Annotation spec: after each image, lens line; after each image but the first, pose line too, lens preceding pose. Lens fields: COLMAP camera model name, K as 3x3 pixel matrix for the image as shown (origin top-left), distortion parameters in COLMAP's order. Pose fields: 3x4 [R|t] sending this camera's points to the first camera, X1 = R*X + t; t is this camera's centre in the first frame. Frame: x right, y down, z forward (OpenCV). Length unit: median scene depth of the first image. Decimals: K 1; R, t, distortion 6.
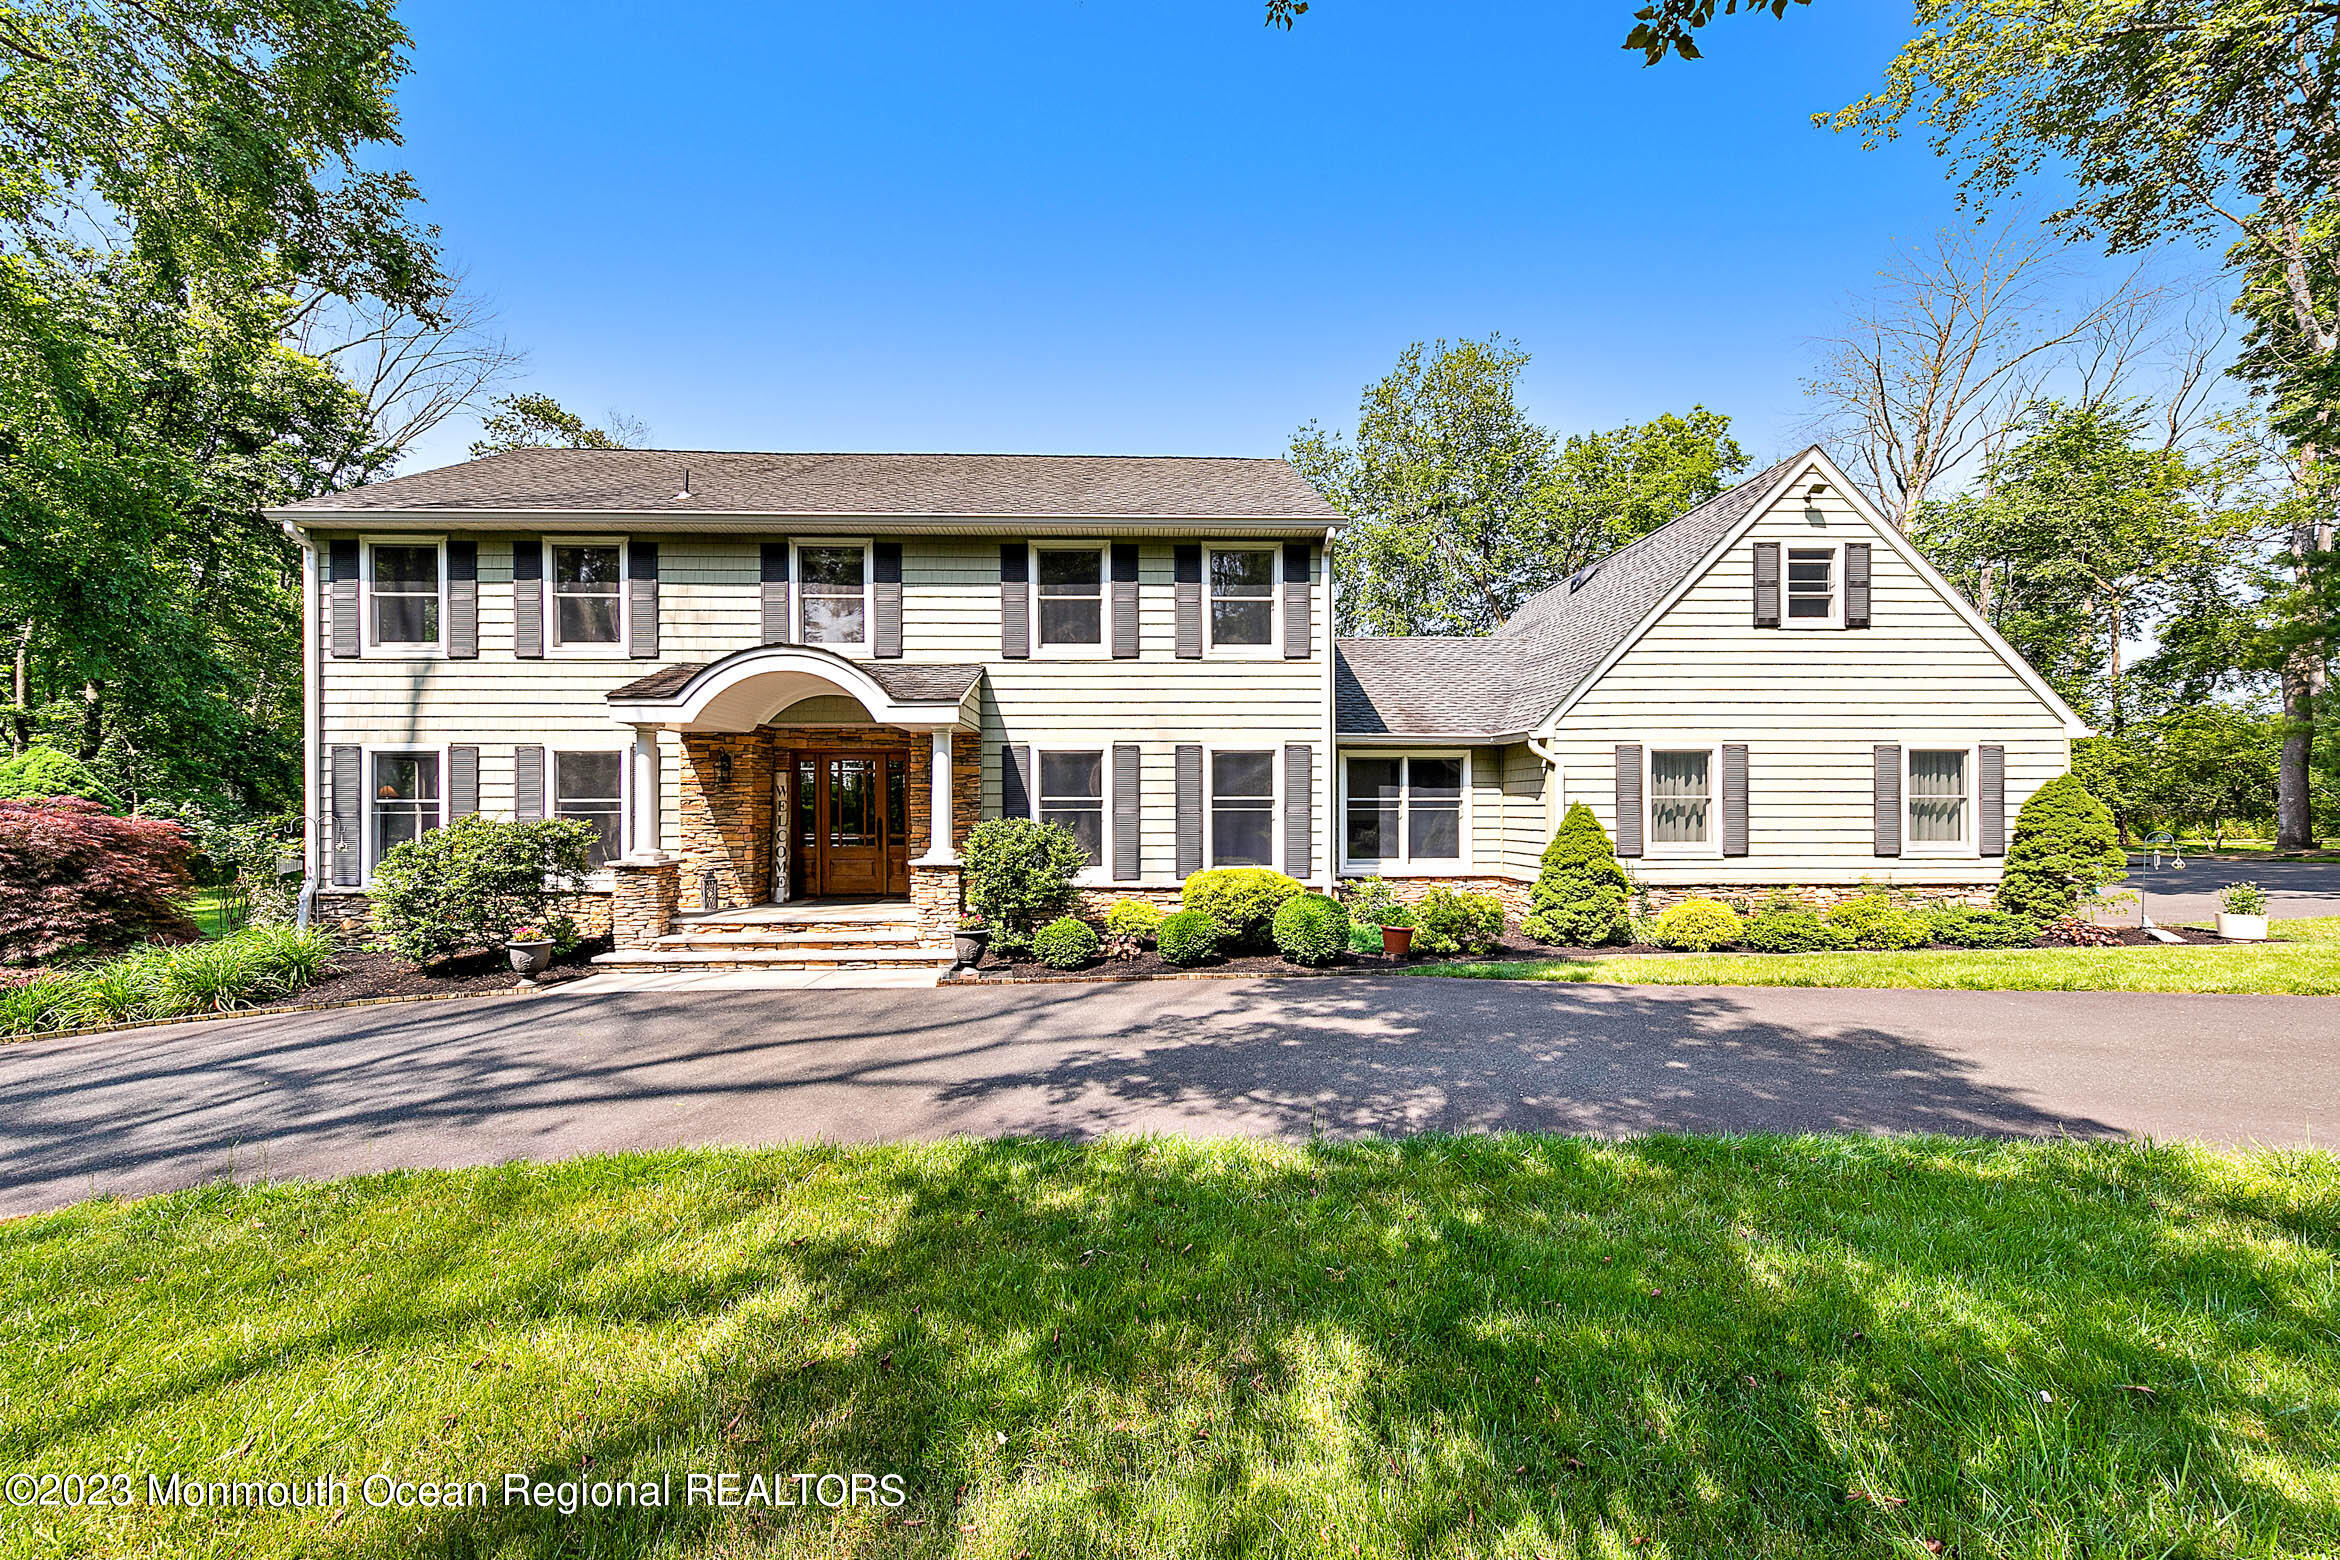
lens RADIAL K [[851.3, 0, 1184.6], [0, 851.3, 798.4], [0, 0, 1]] dist [0.001953, -0.000022]
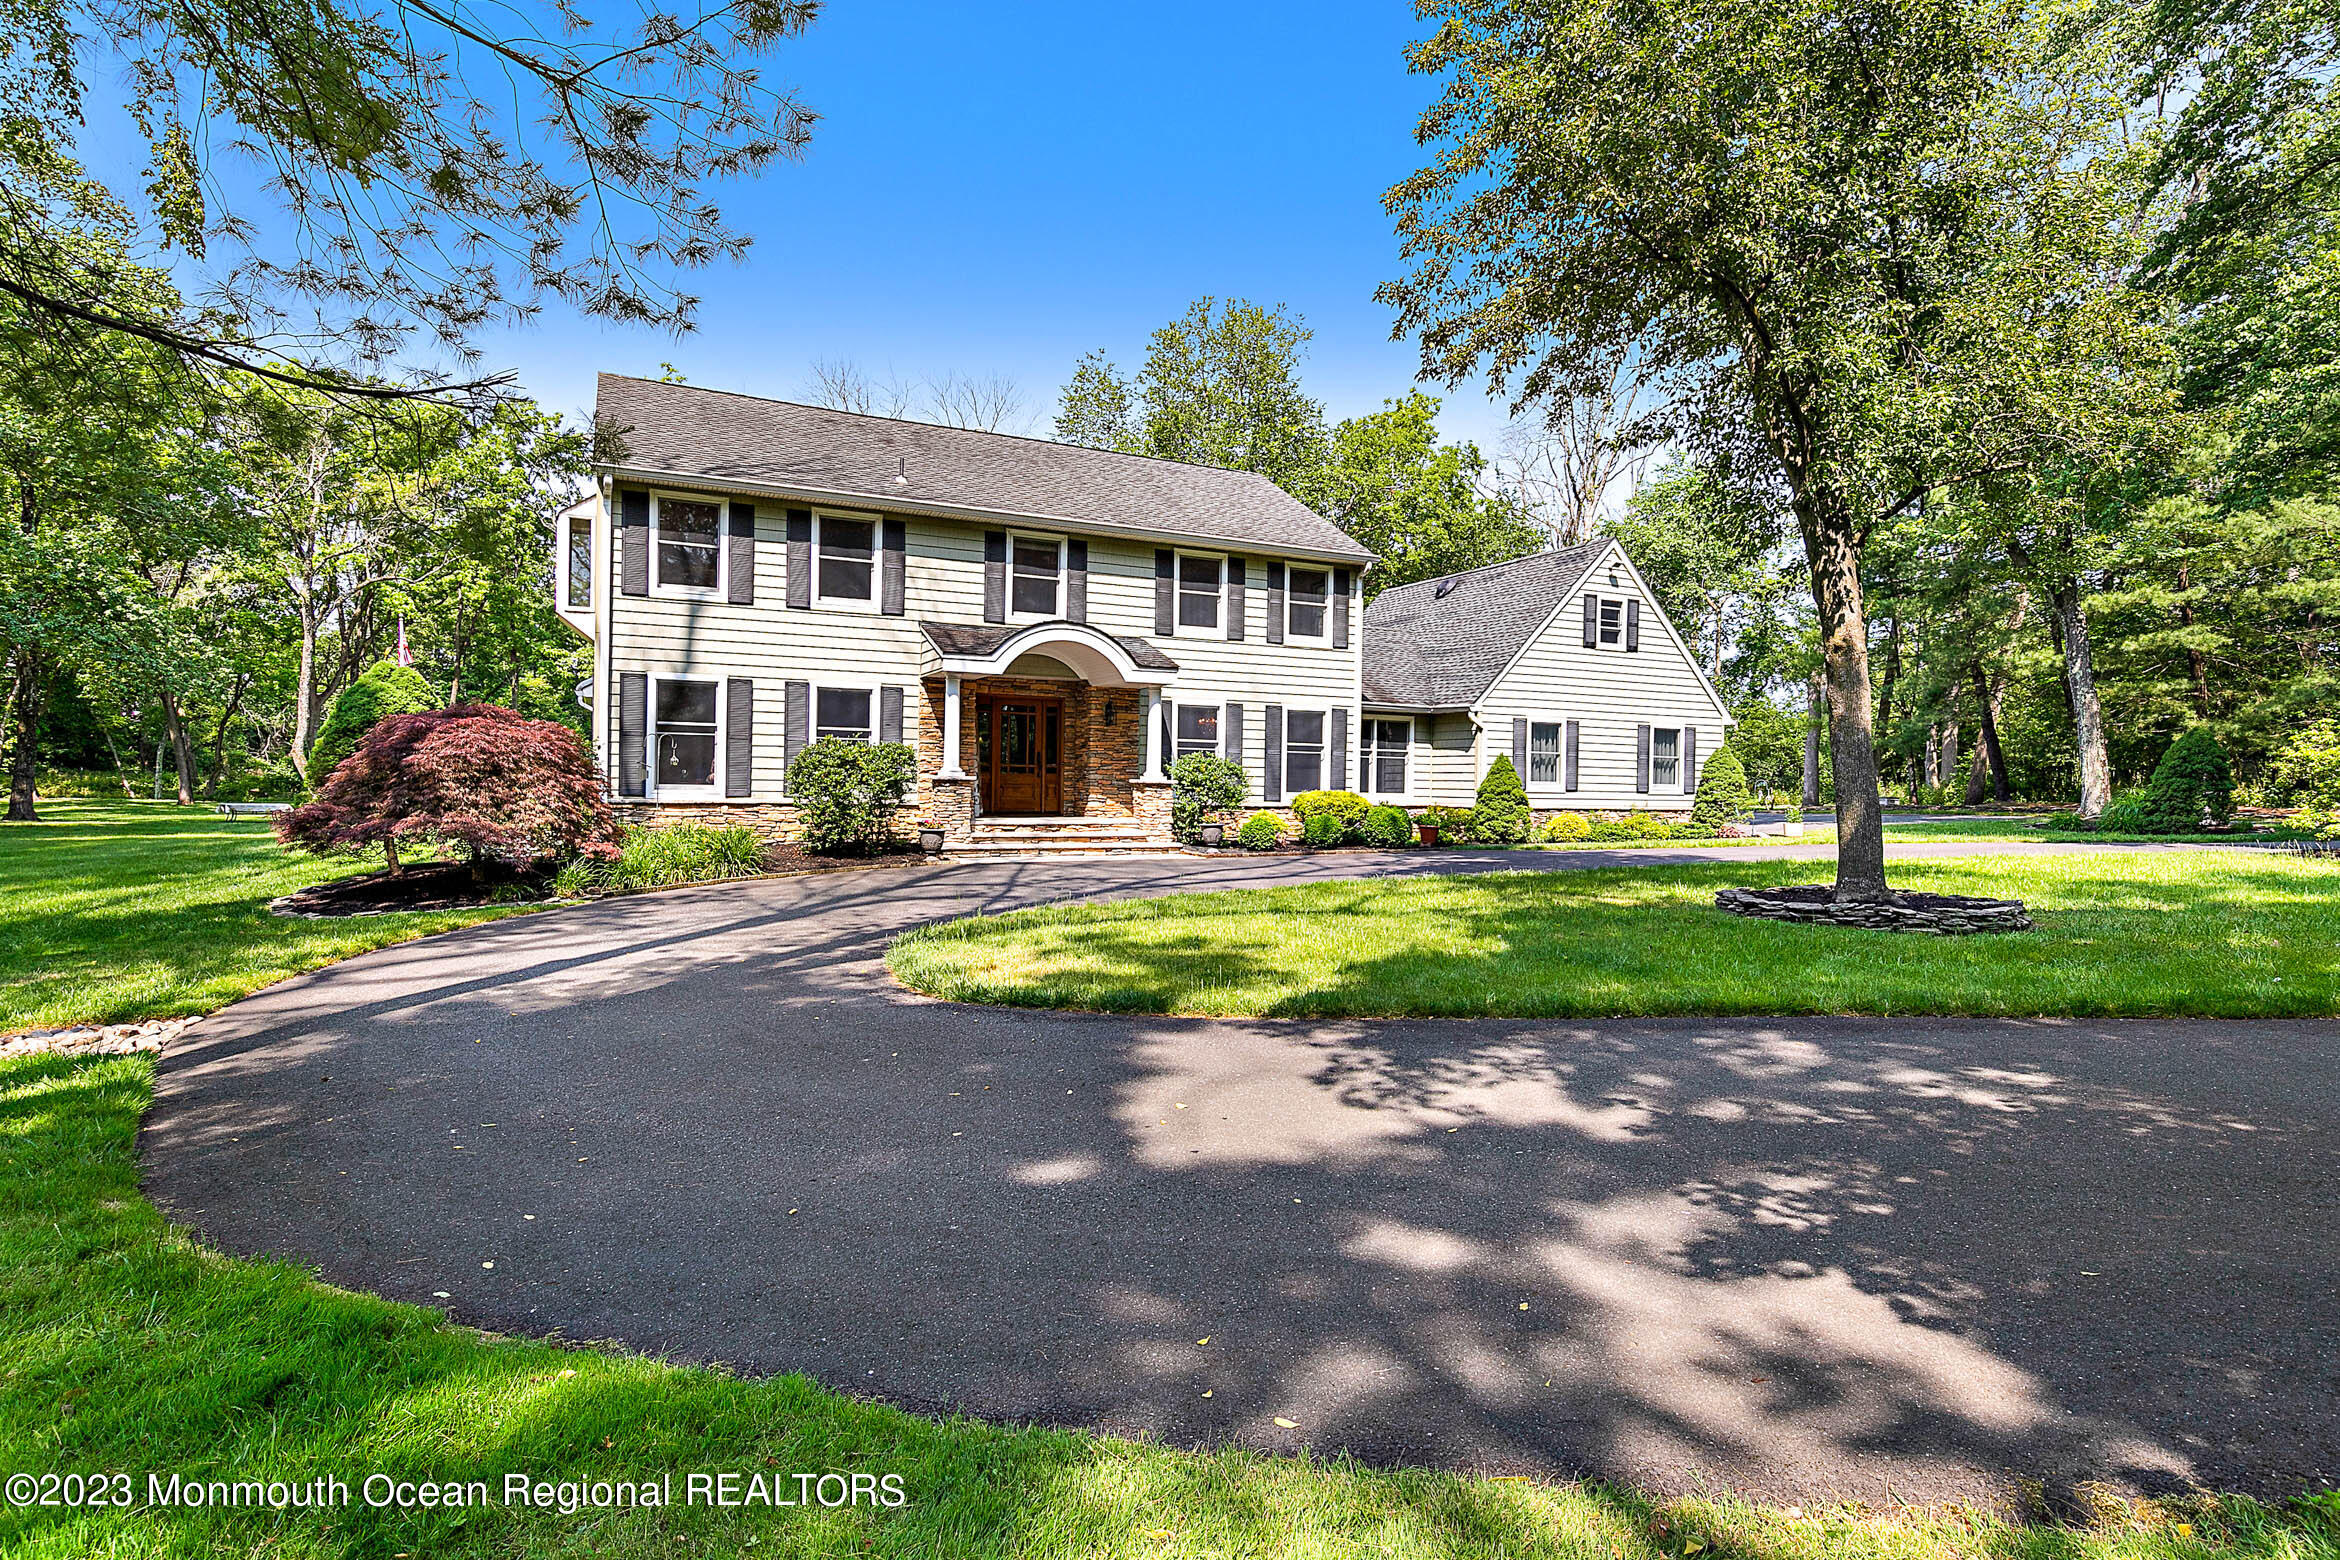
lens RADIAL K [[1192.9, 0, 1170.0], [0, 1192.9, 780.0], [0, 0, 1]] dist [-0.004366, -0.000120]
pose [[0.911271, 0.019428, 0.411349, -0.962777], [-0.023350, 0.999717, 0.004511, 0.055735], [-0.411145, -0.013716, 0.911467, -0.726169]]
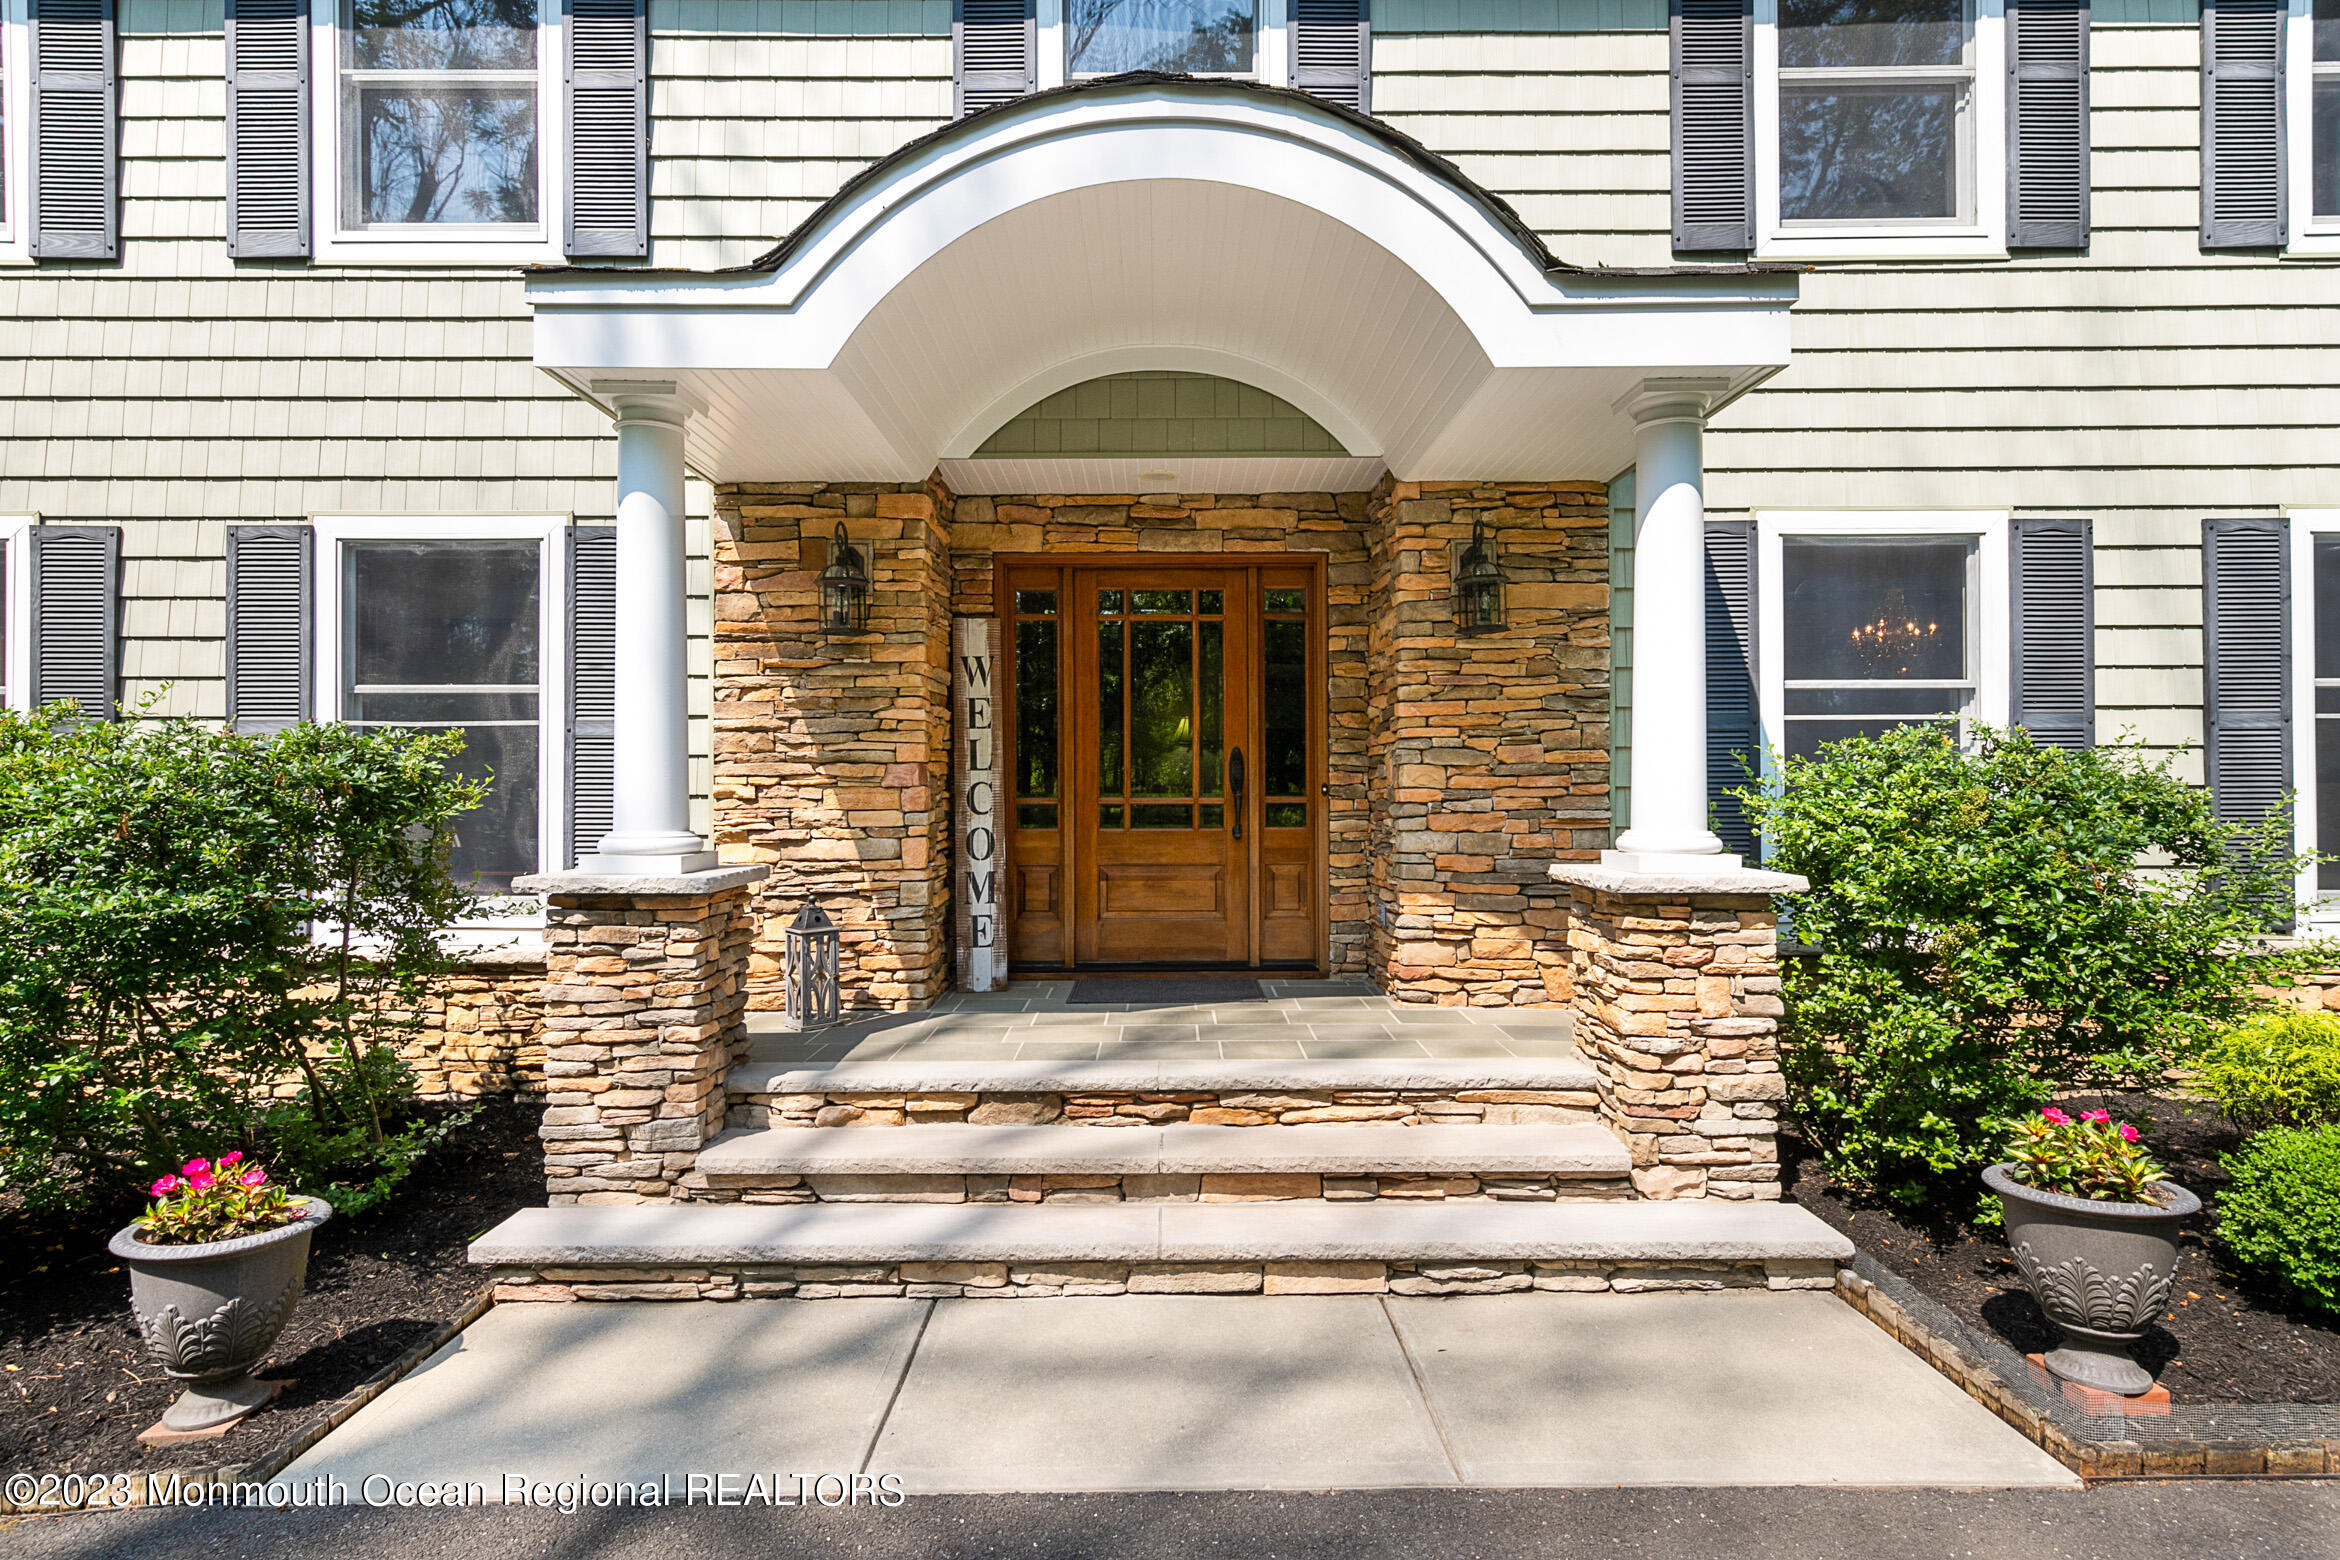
lens RADIAL K [[1168.5, 0, 1167.7], [0, 1168.5, 767.1], [0, 0, 1]] dist [0.000995, 0.000306]
pose [[0.999503, 0.000006, -0.031517, -0.395593], [-0.000194, 0.999982, -0.005955, 0.035471], [0.031517, 0.005958, 0.999485, 0.543896]]
